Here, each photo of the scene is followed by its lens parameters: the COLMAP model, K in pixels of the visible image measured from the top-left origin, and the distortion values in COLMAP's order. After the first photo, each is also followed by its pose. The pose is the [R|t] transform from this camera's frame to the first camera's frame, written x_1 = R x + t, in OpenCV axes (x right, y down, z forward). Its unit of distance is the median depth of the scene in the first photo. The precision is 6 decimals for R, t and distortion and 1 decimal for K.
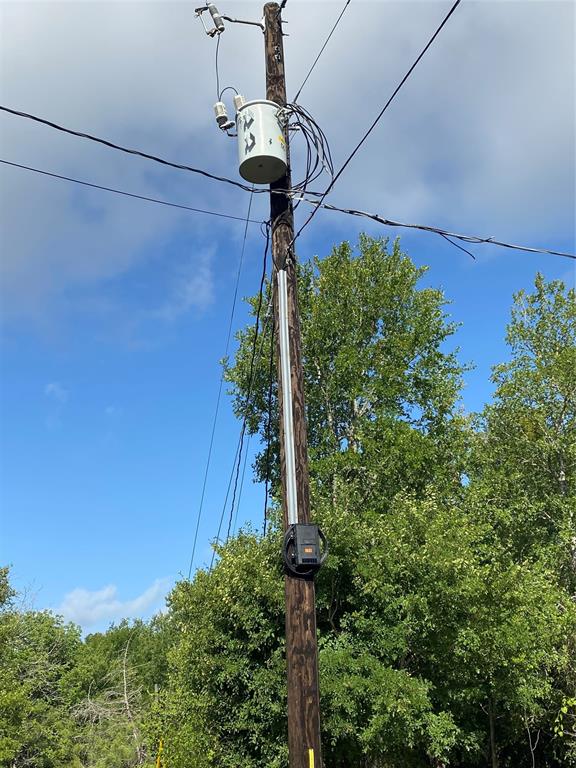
lens RADIAL K [[838.7, 0, 288.0], [0, 838.7, 384.0], [0, 0, 1]] dist [0.000194, -0.018840]
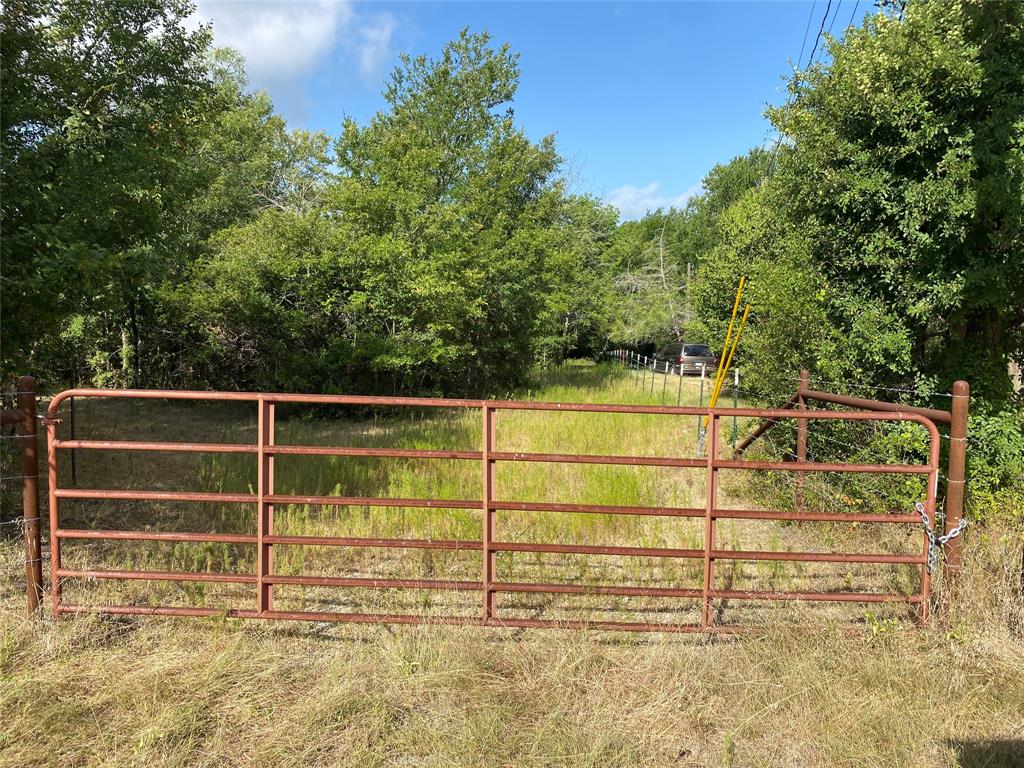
lens RADIAL K [[780.4, 0, 512.0], [0, 780.4, 384.0], [0, 0, 1]] dist [-0.000547, 0.000450]
pose [[0.934812, 0.091862, -0.343057, -0.102931], [0.081449, 0.884766, 0.458862, 0.153115], [0.345678, -0.456892, 0.819608, 0.254582]]
